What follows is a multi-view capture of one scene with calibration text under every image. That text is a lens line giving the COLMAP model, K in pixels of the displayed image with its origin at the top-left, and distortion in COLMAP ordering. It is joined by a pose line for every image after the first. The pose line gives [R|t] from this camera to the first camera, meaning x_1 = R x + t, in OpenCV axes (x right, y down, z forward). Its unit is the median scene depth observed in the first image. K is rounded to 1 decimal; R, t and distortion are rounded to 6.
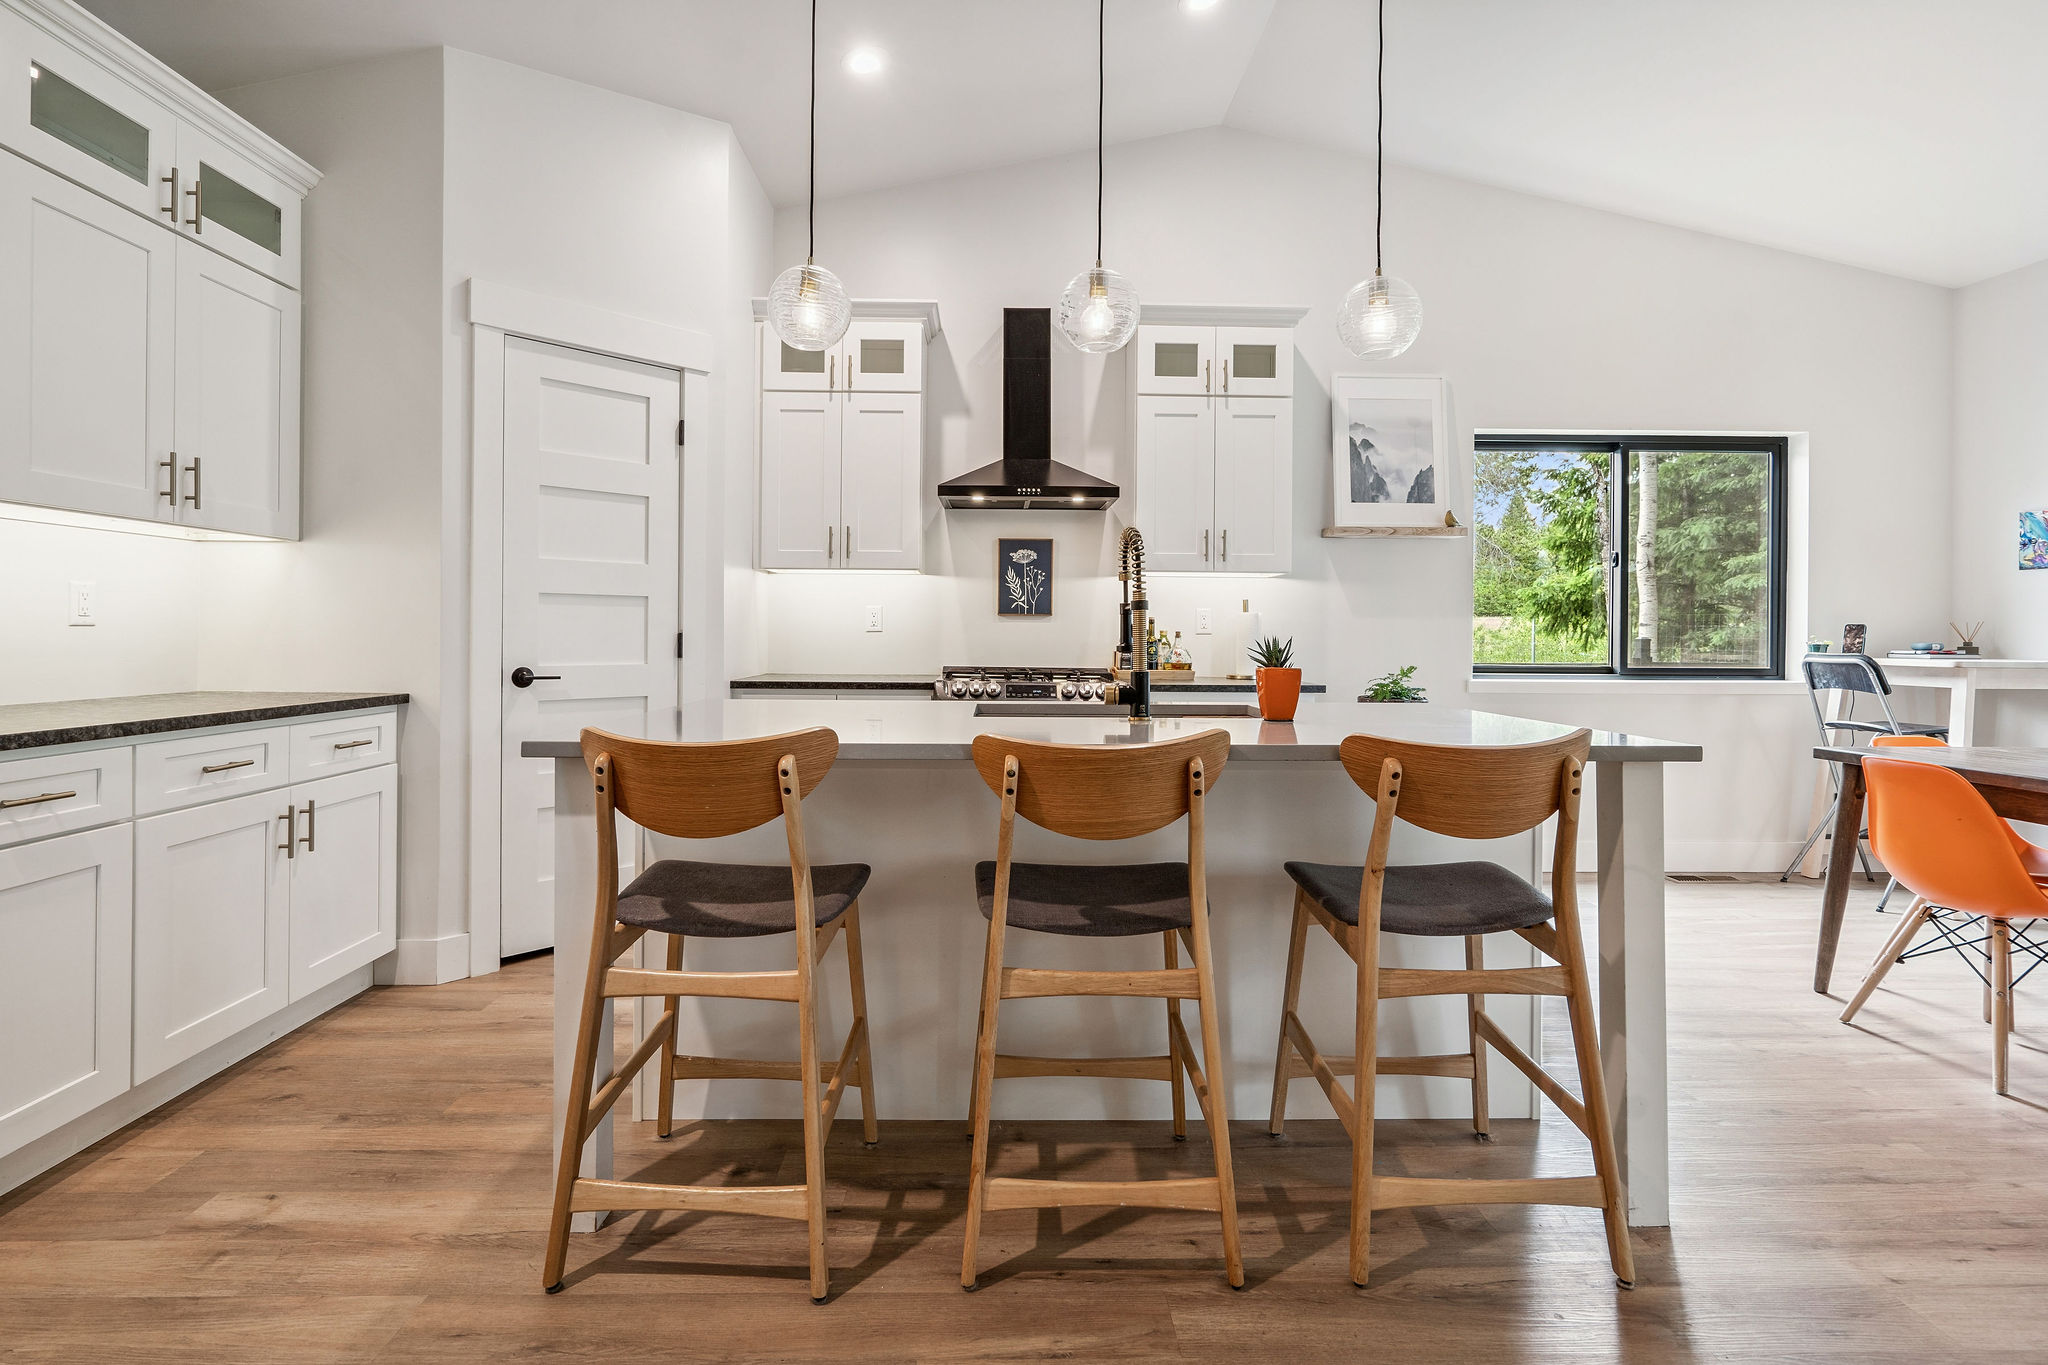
lens RADIAL K [[961.4, 0, 1011.6], [0, 961.4, 634.6], [0, 0, 1]] dist [-0.002035, 0.000816]
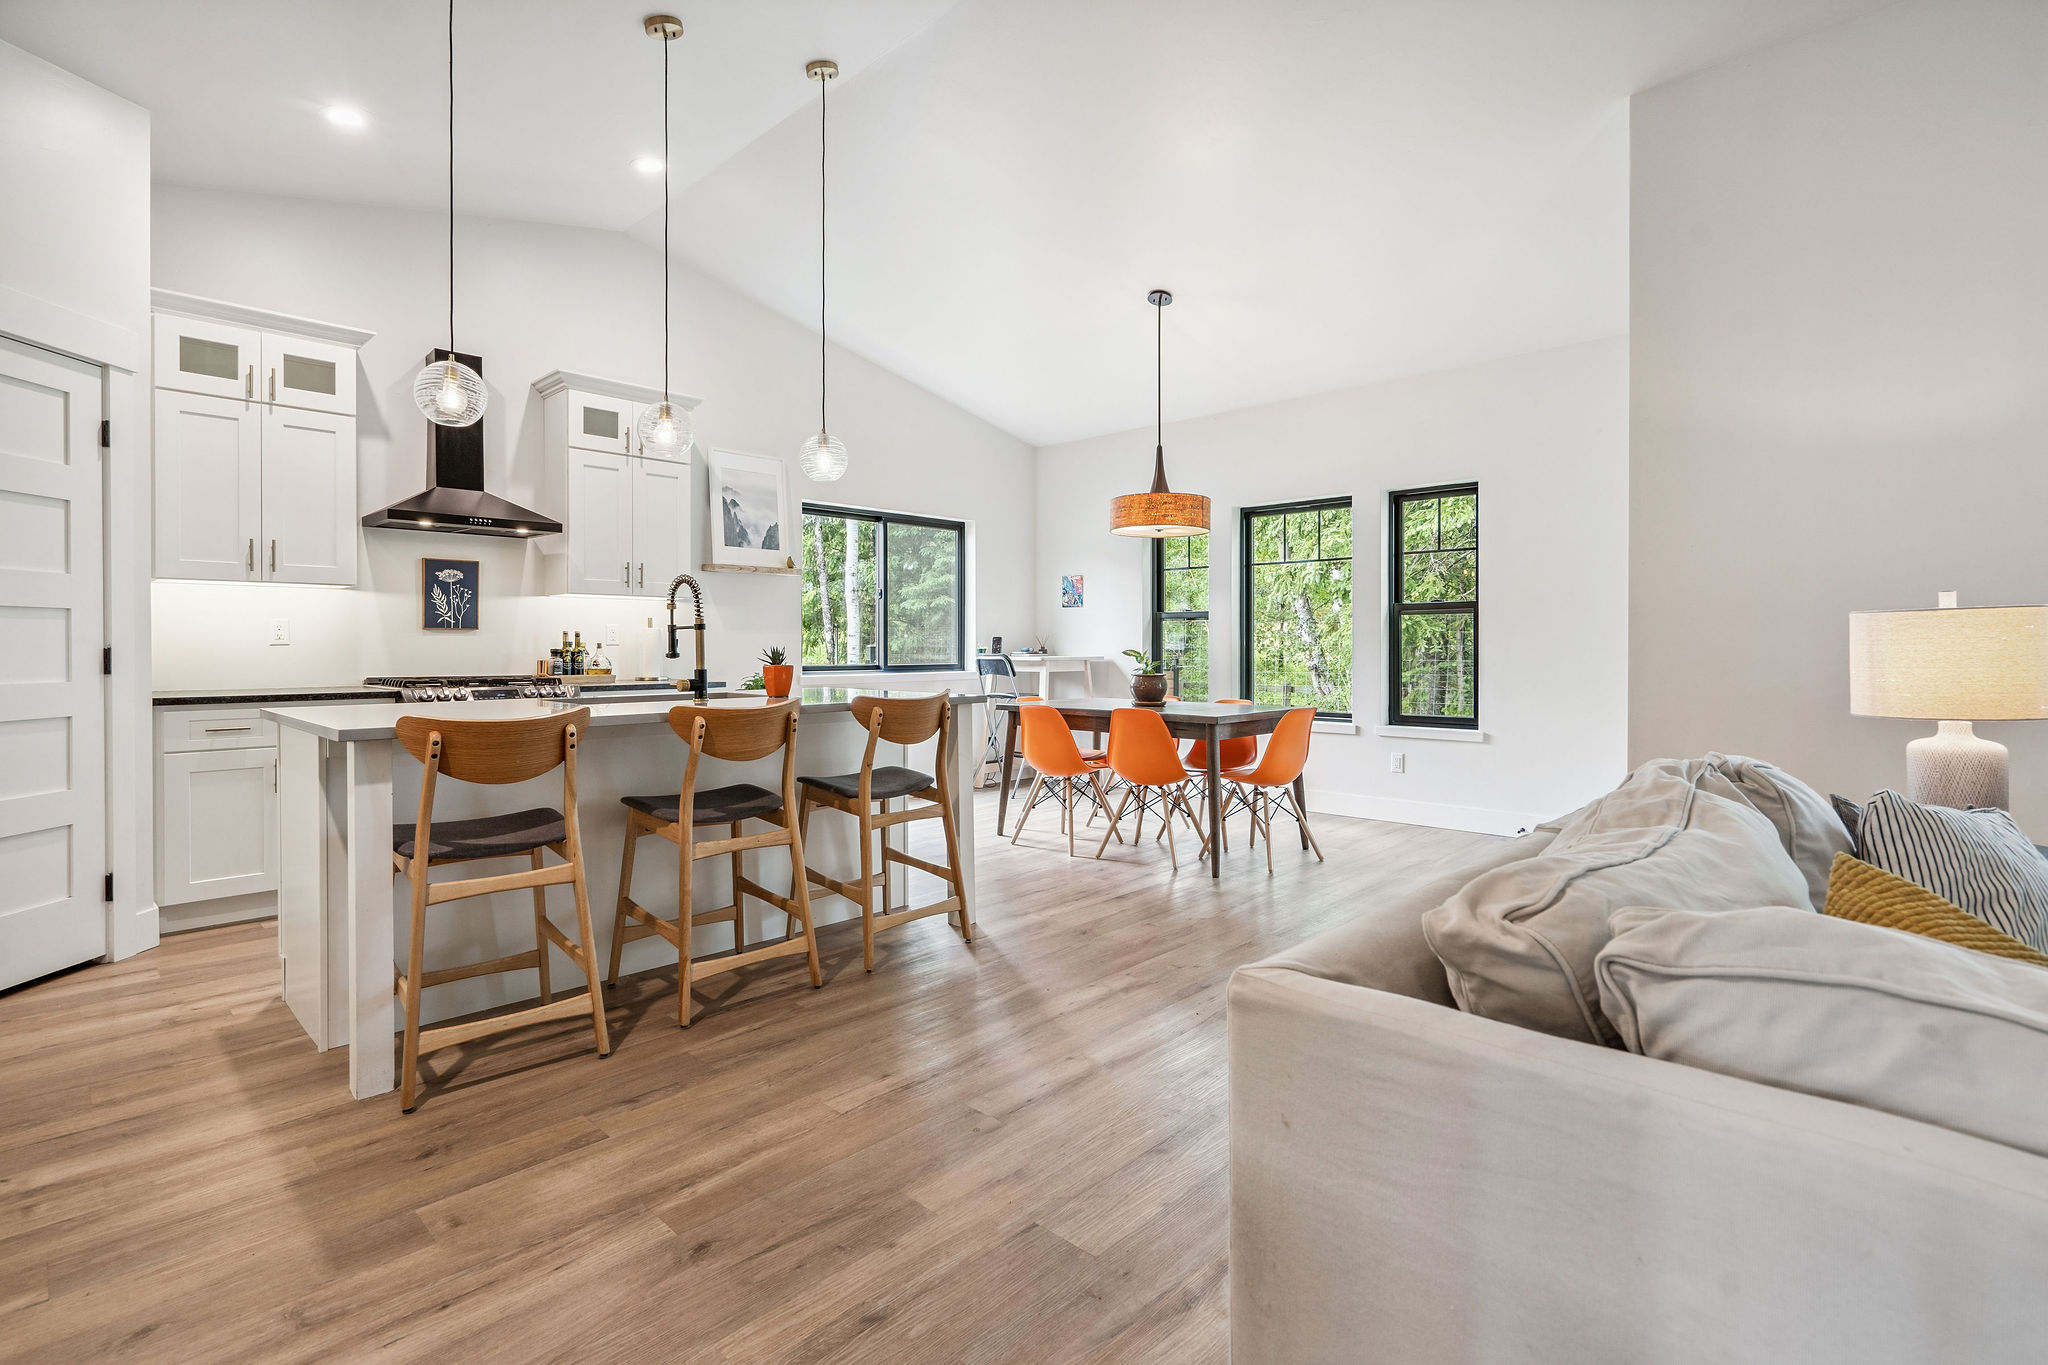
lens RADIAL K [[953.2, 0, 1007.4], [0, 953.2, 655.3], [0, 0, 1]] dist [-0.001490, 0.000566]
pose [[0.713280, -0.014543, 0.700729, -0.320058], [0.006281, 0.999877, 0.014358, -0.002017], [-0.700851, -0.005839, 0.713284, -0.239770]]
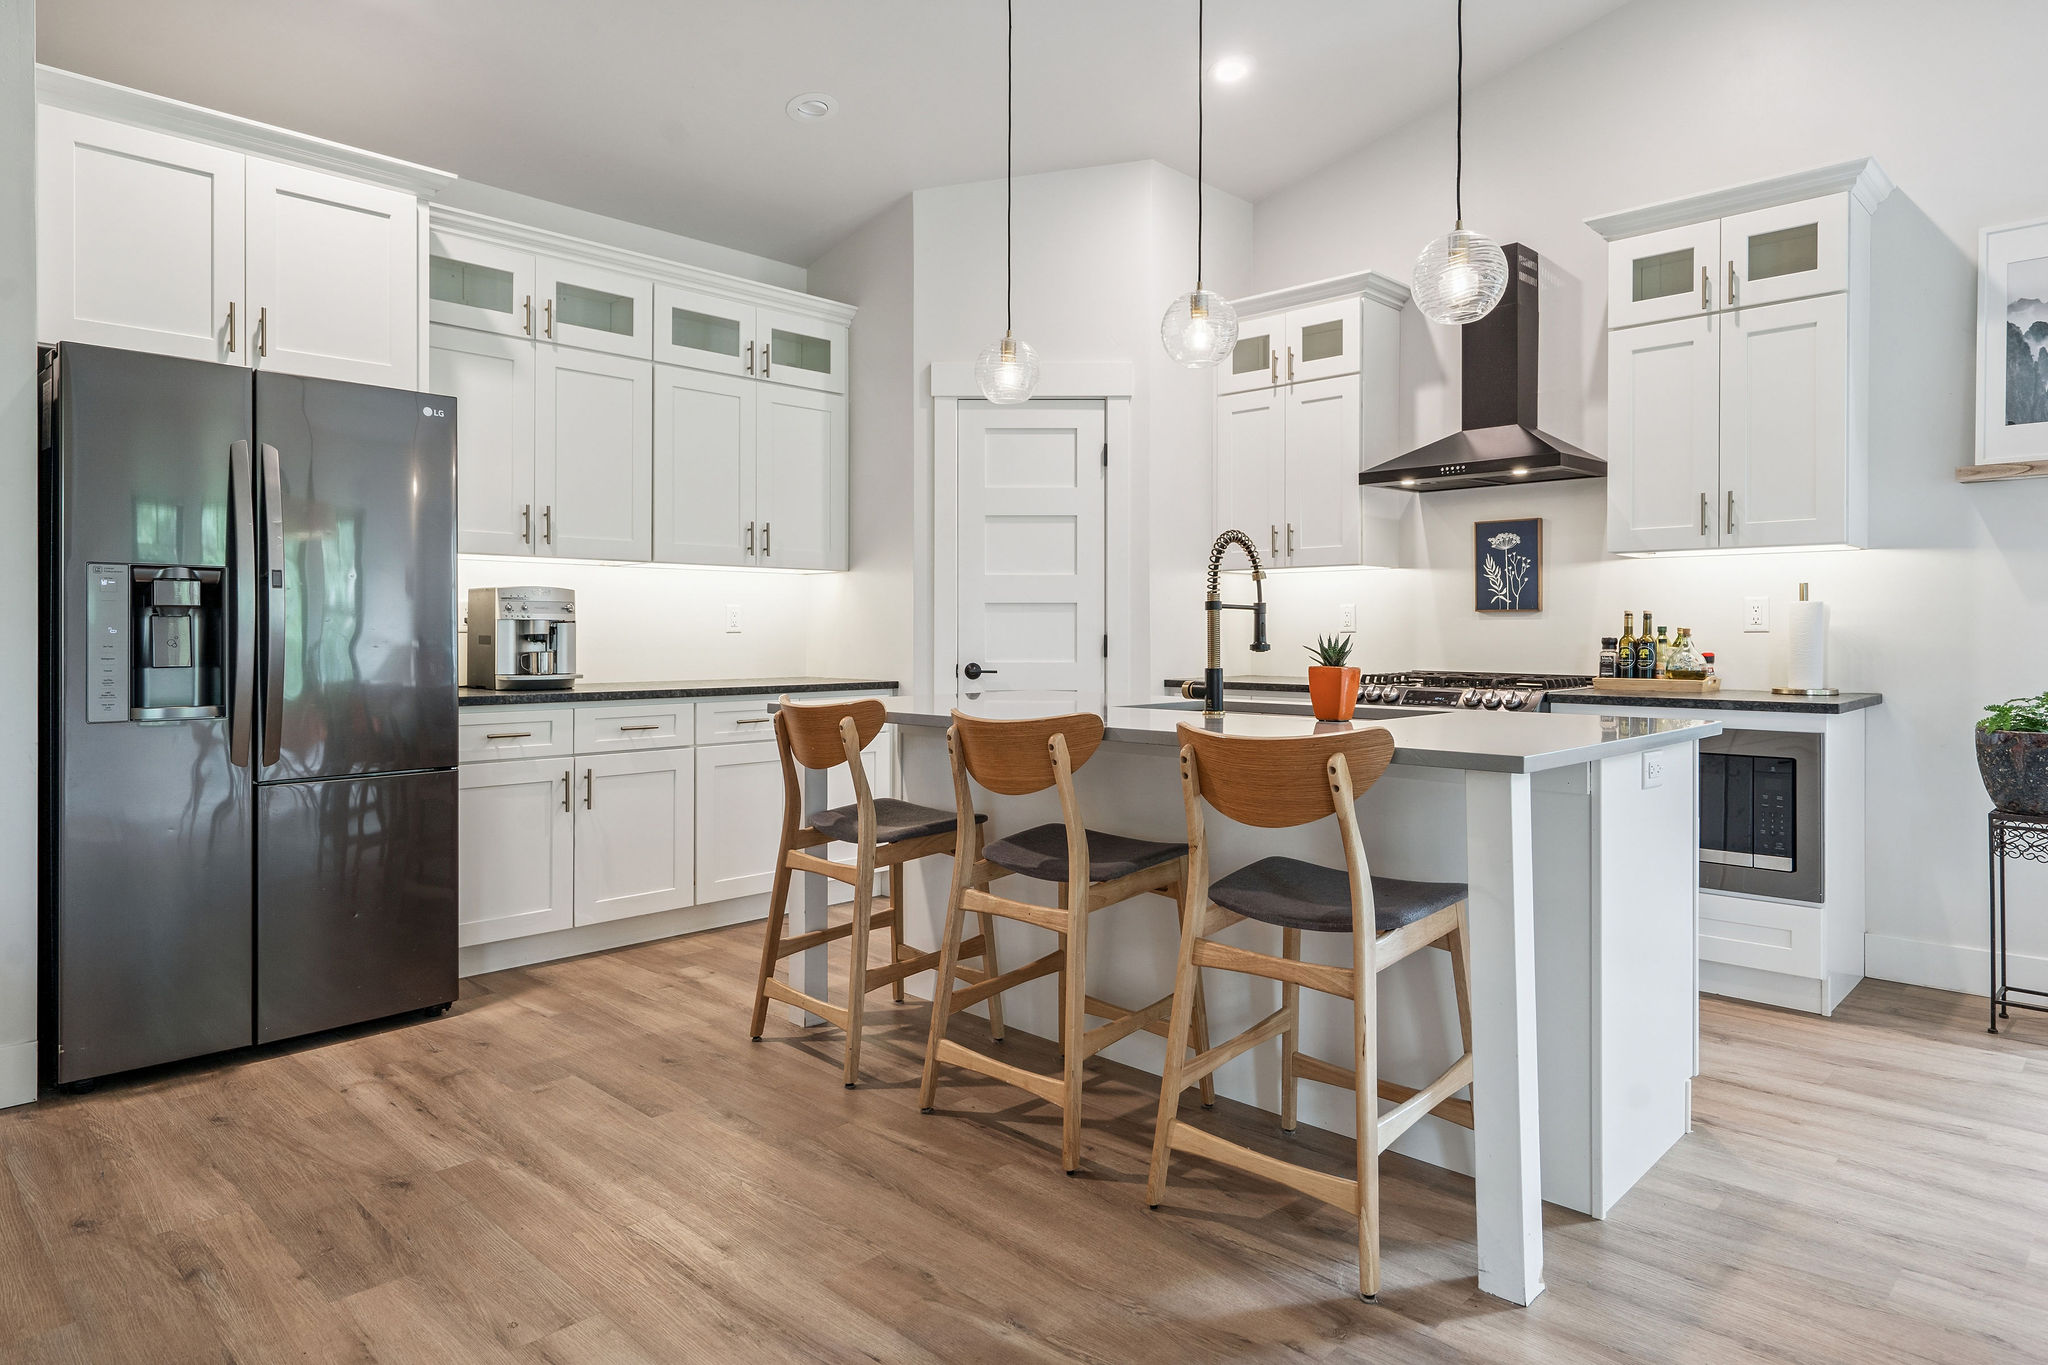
lens RADIAL K [[1204.3, 0, 1023.2], [0, 1204.3, 636.8], [0, 0, 1]] dist [0.005381, -0.002060]
pose [[0.702910, -0.005177, -0.711260, 0.501821], [0.004478, 0.999986, -0.002853, 0.003599], [0.711265, -0.001180, 0.702923, -0.041765]]
